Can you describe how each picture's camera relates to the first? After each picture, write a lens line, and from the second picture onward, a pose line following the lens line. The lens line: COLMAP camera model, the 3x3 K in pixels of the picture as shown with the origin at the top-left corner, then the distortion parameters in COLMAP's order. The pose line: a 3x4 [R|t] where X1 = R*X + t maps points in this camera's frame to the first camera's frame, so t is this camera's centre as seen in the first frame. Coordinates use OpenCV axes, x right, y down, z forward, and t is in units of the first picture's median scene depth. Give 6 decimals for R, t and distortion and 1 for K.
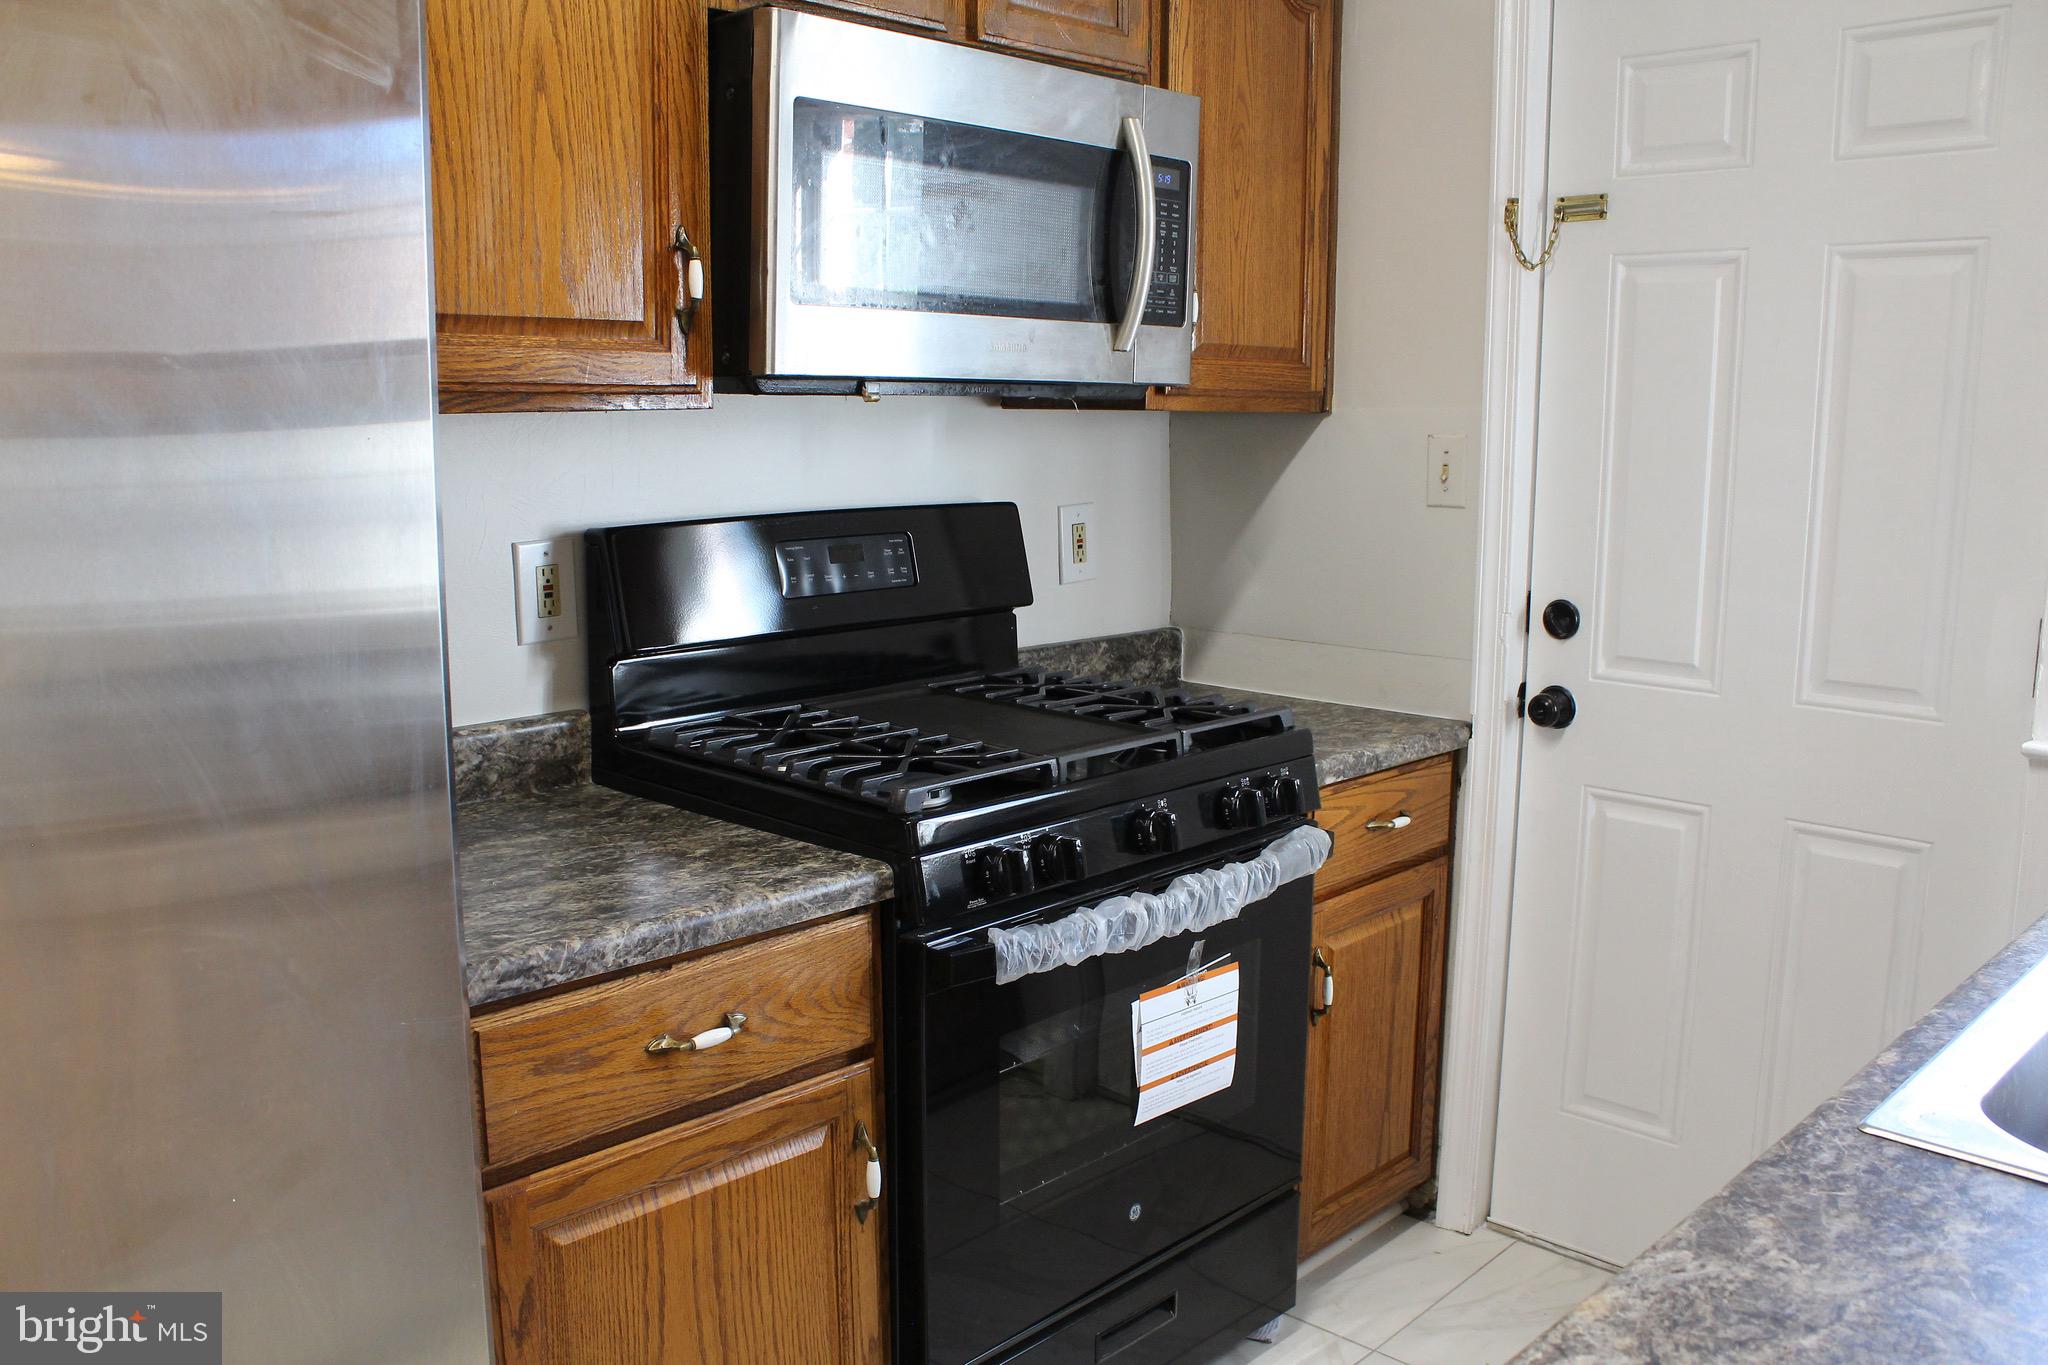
lens RADIAL K [[1724.4, 0, 1016.0], [0, 1724.4, 692.9], [0, 0, 1]] dist [-0.162214, 0.145306]
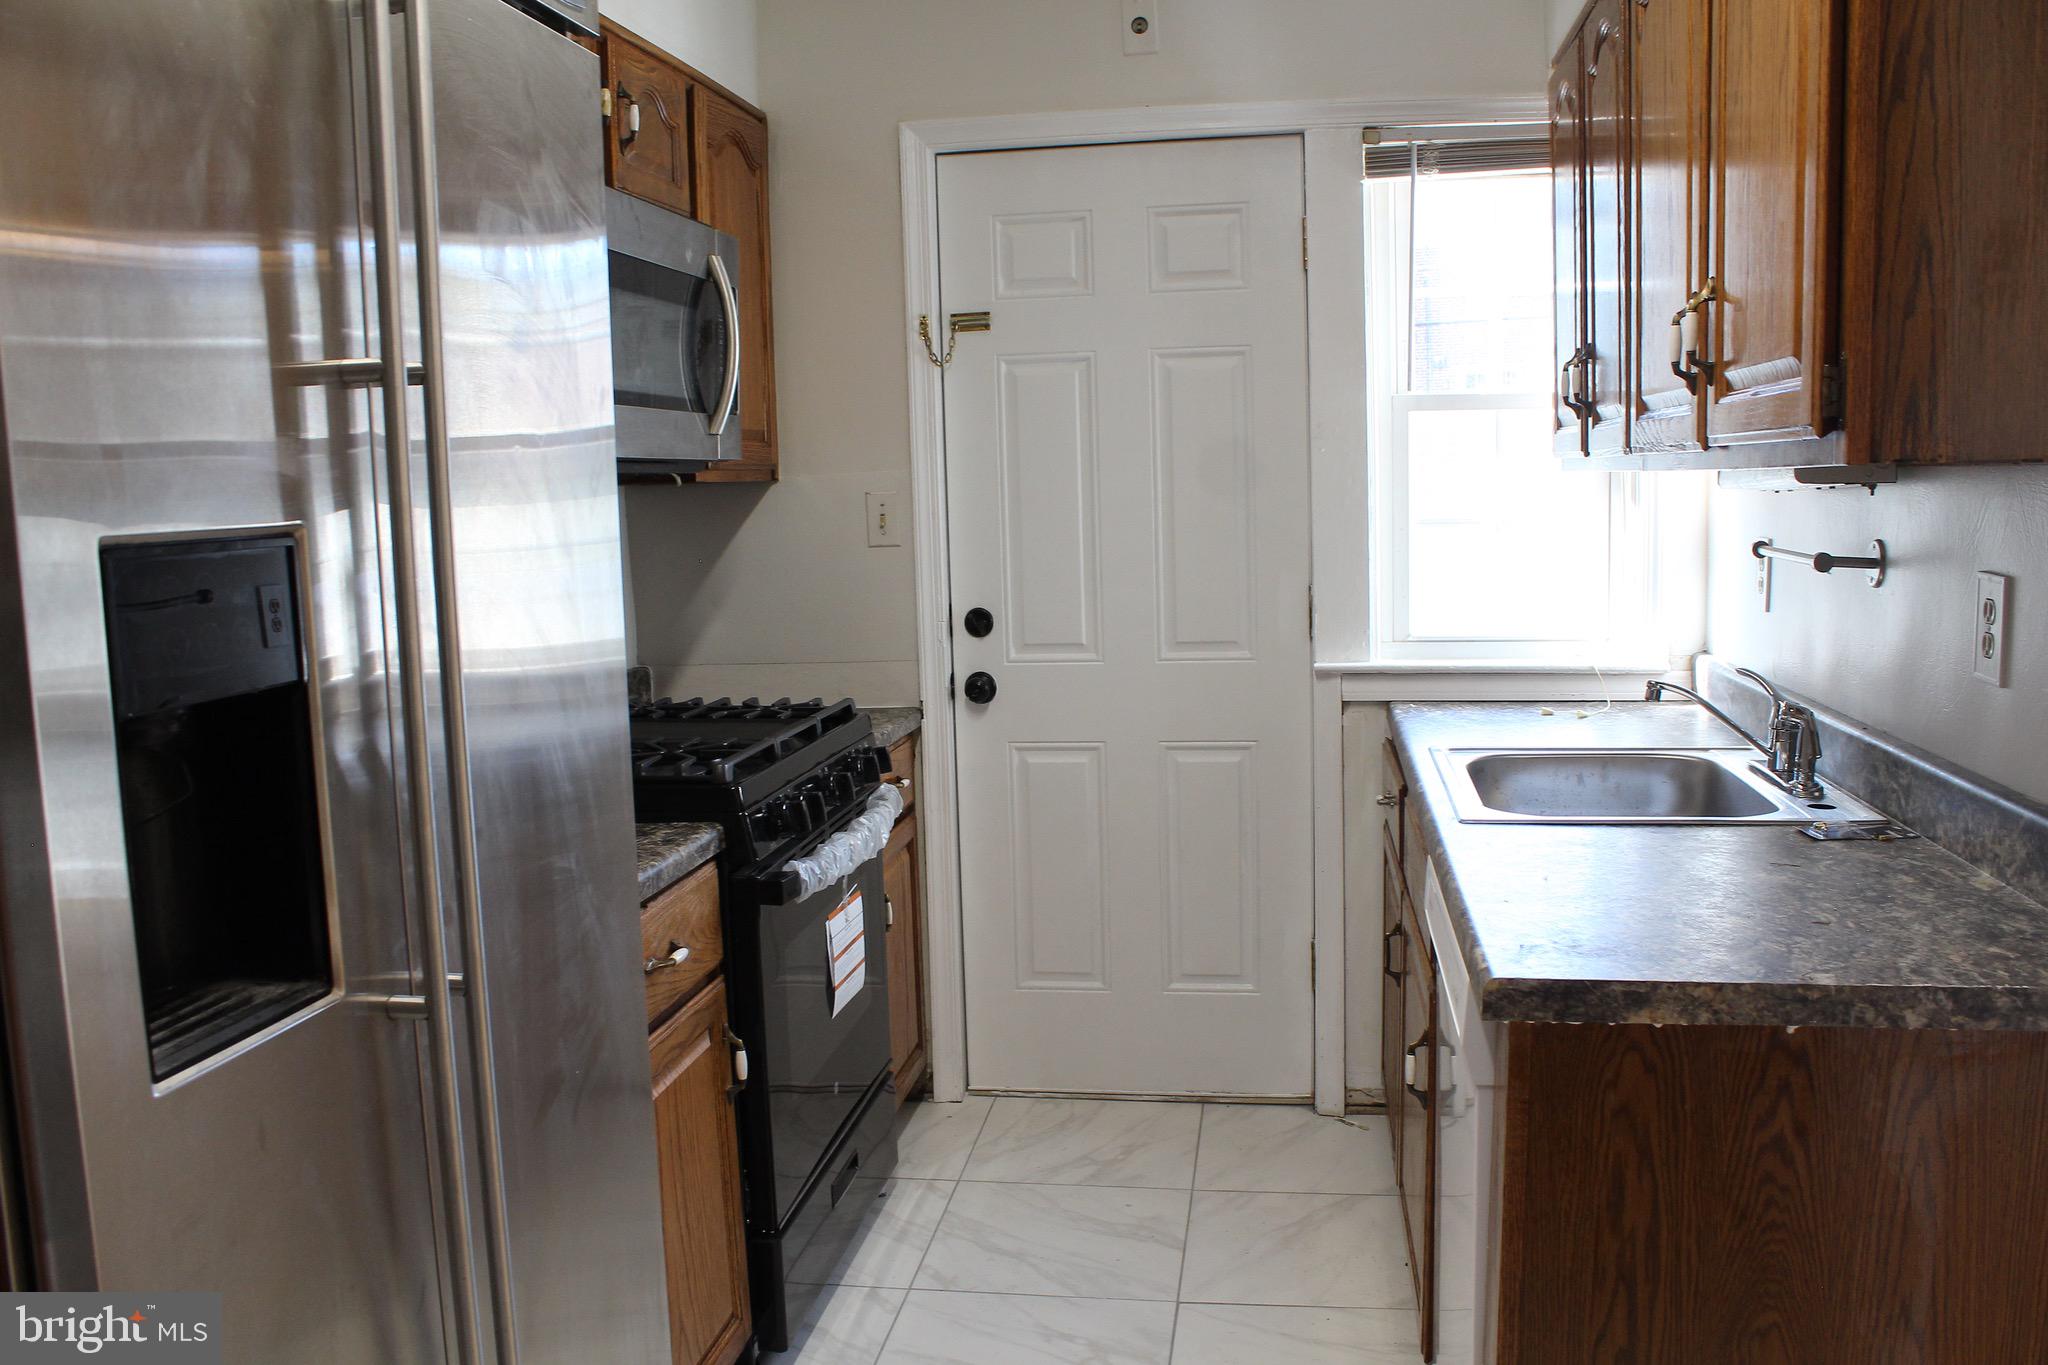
lens RADIAL K [[1724.4, 0, 1027.9], [0, 1724.4, 689.5], [0, 0, 1]] dist [-0.162214, 0.145306]
pose [[0.820590, -0.099182, 0.562845, -0.469404], [0.128787, 0.991587, -0.013031, 0.035934], [-0.556817, 0.083180, 0.826460, -0.168812]]
